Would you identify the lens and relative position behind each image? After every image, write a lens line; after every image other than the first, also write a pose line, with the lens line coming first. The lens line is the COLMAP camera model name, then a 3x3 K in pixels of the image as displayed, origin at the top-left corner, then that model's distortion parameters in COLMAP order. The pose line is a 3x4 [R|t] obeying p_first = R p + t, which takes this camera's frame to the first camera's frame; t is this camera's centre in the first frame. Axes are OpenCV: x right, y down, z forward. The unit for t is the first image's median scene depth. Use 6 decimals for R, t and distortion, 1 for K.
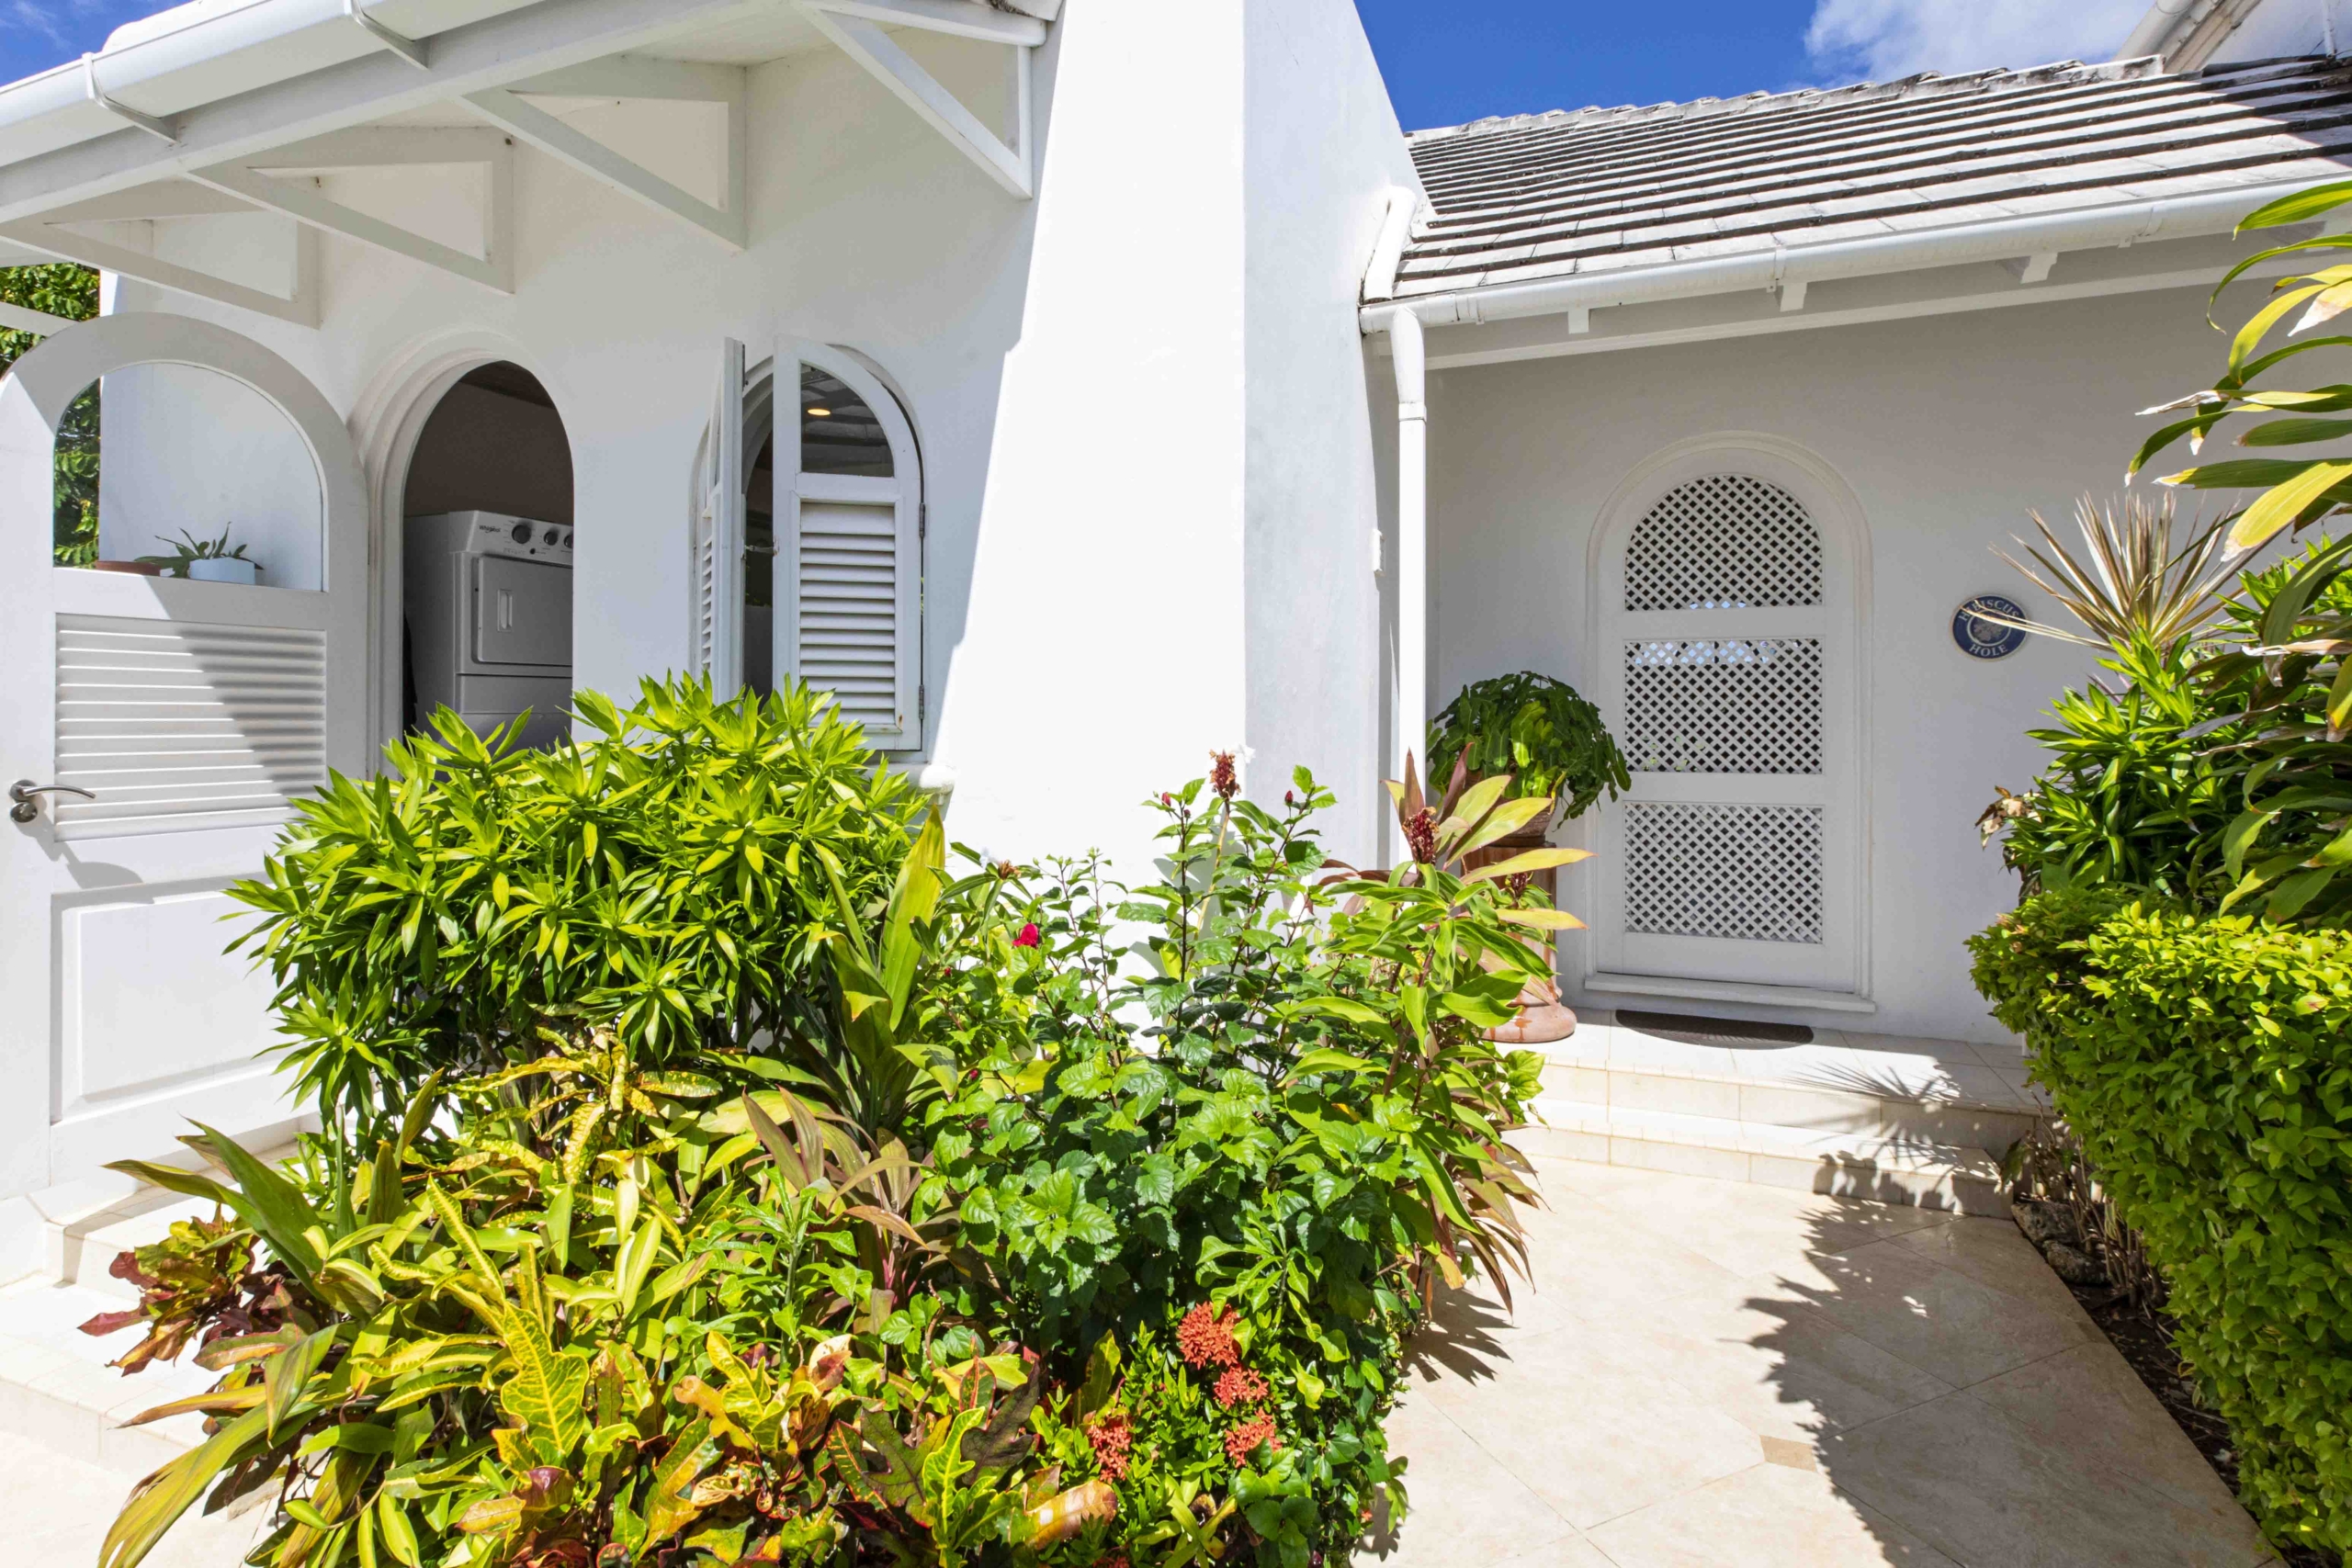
lens RADIAL K [[1145.0, 0, 1173.3], [0, 1145.0, 734.6], [0, 0, 1]] dist [0.000762, 0.000151]
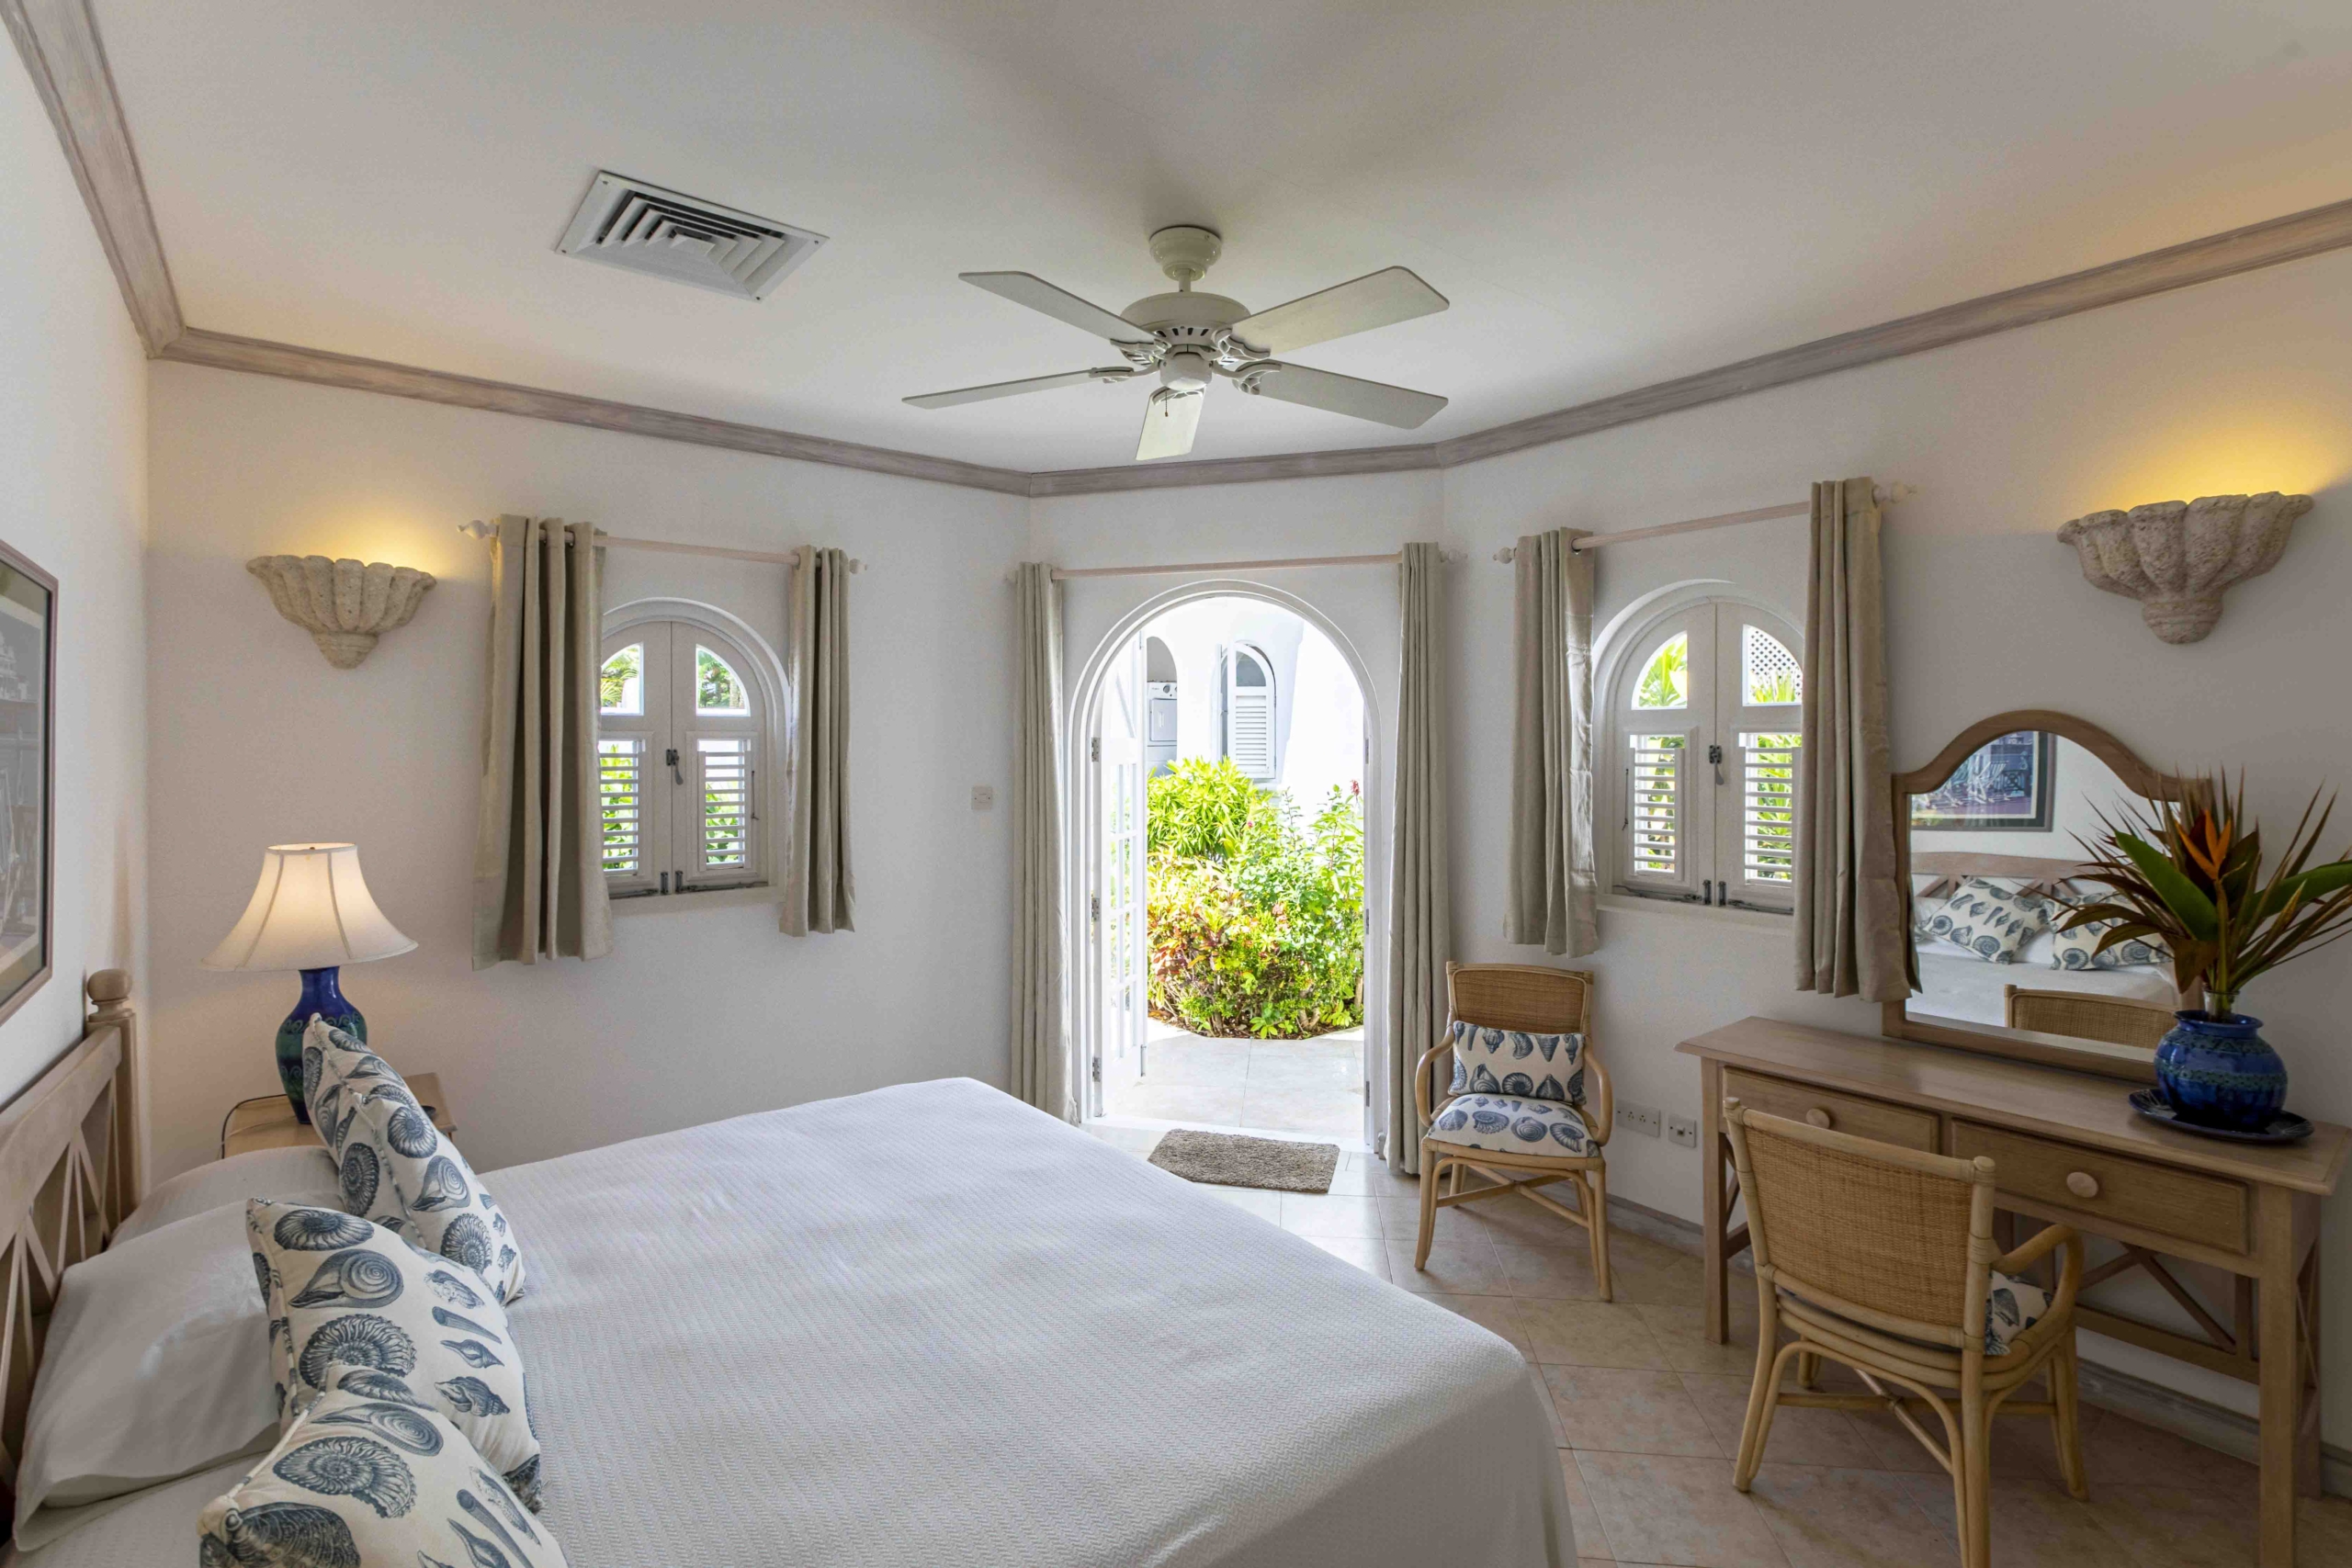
lens RADIAL K [[1145.0, 0, 1173.3], [0, 1145.0, 734.6], [0, 0, 1]] dist [0.000762, 0.000151]
pose [[0.854257, -0.010055, -0.519754, 1.140403], [0.001713, 0.999862, -0.016527, -0.051899], [0.519848, 0.013229, 0.854156, -1.733259]]
